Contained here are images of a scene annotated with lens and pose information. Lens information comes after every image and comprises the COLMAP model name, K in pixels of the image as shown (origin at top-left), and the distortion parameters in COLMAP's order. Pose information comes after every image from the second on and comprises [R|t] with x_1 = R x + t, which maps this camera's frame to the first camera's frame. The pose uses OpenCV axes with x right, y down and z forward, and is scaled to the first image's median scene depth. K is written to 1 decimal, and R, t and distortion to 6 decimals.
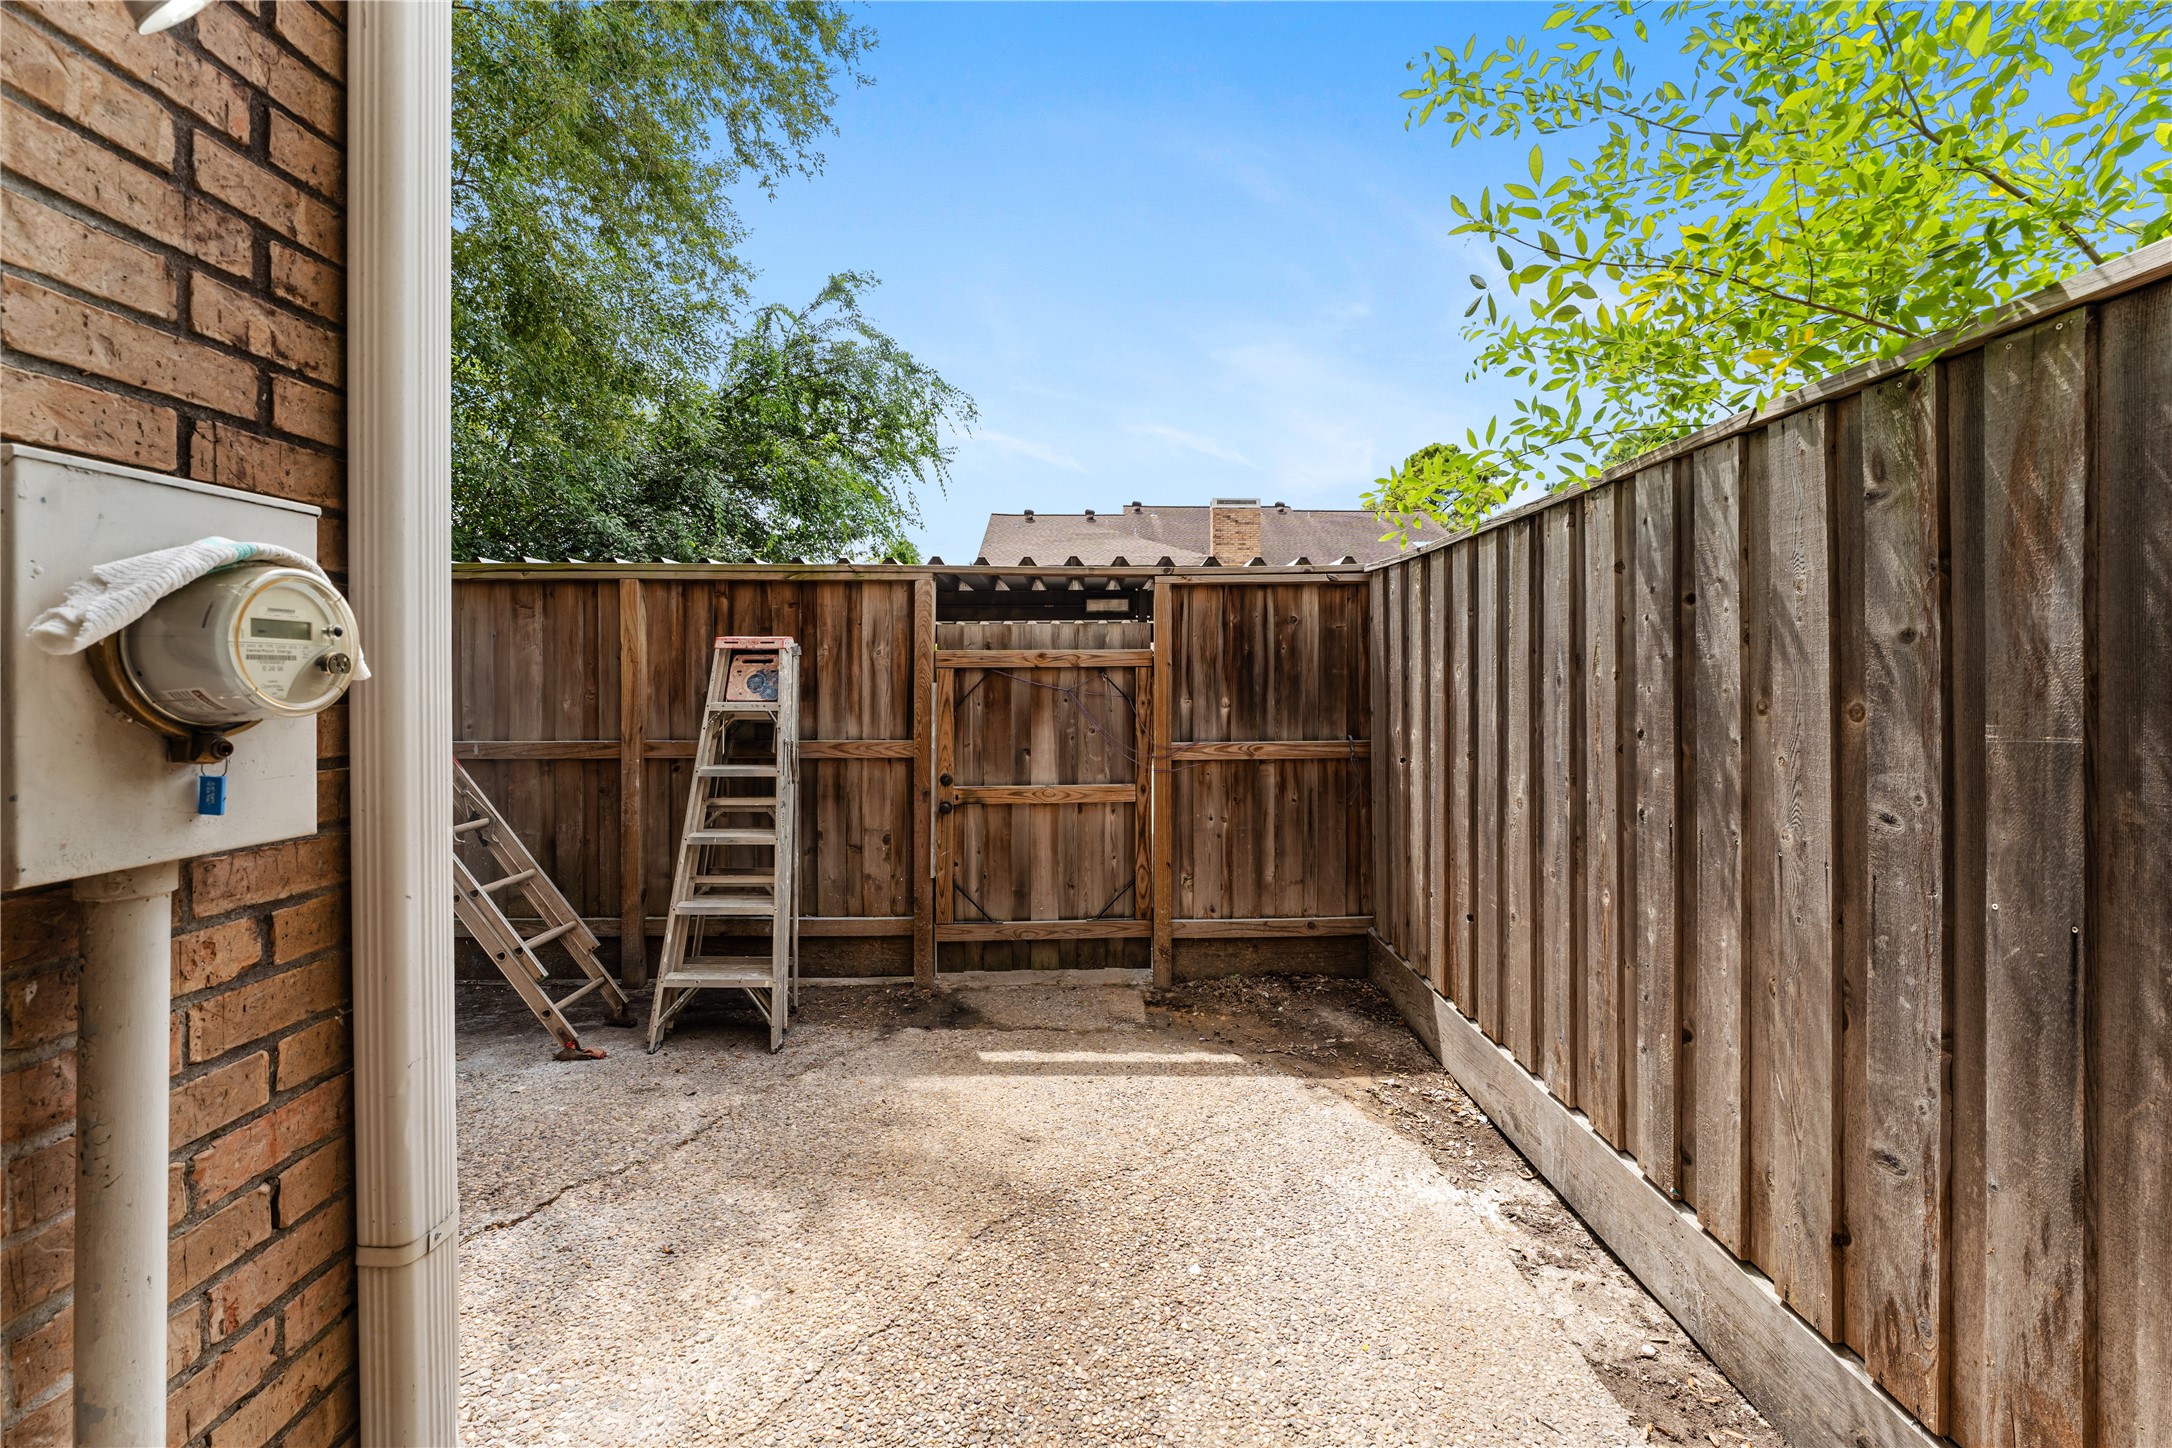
lens RADIAL K [[886.4, 0, 1088.8], [0, 886.4, 686.8], [0, 0, 1]] dist [-0.001645, -0.000136]
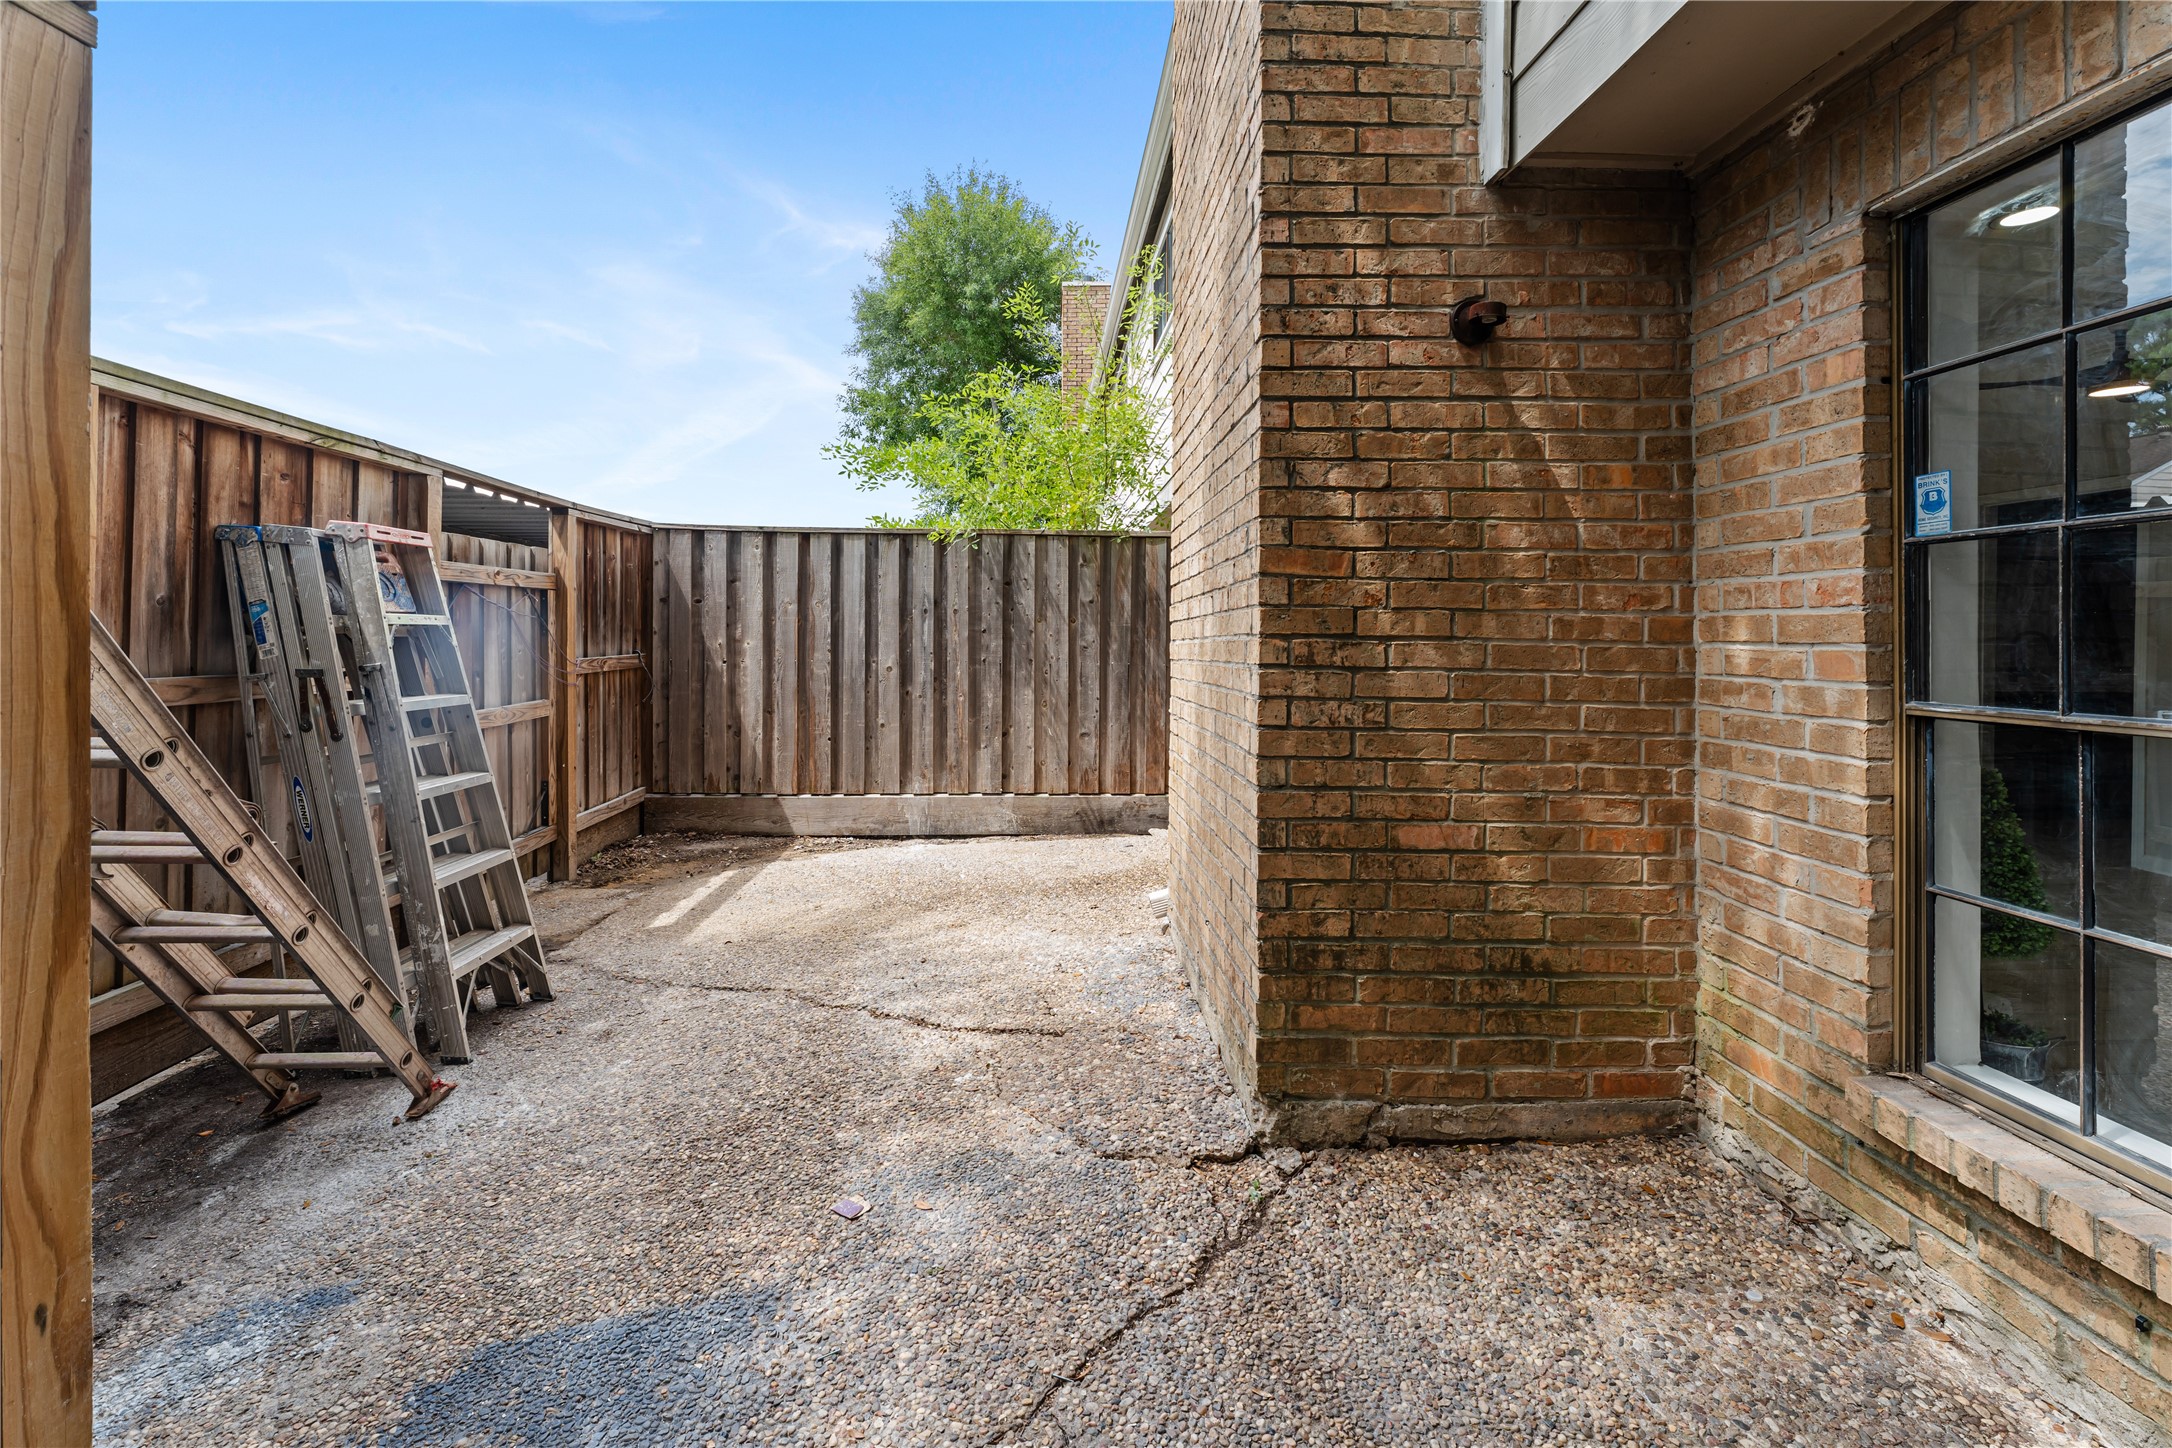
lens RADIAL K [[906.0, 0, 1085.9], [0, 906.0, 628.8], [0, 0, 1]] dist [-0.000672, -0.000049]
pose [[-0.044600, 0.004861, 0.998993, -2.202472], [-0.002170, 0.999985, -0.004963, 0.060820], [-0.999003, -0.002389, -0.044589, 0.827758]]
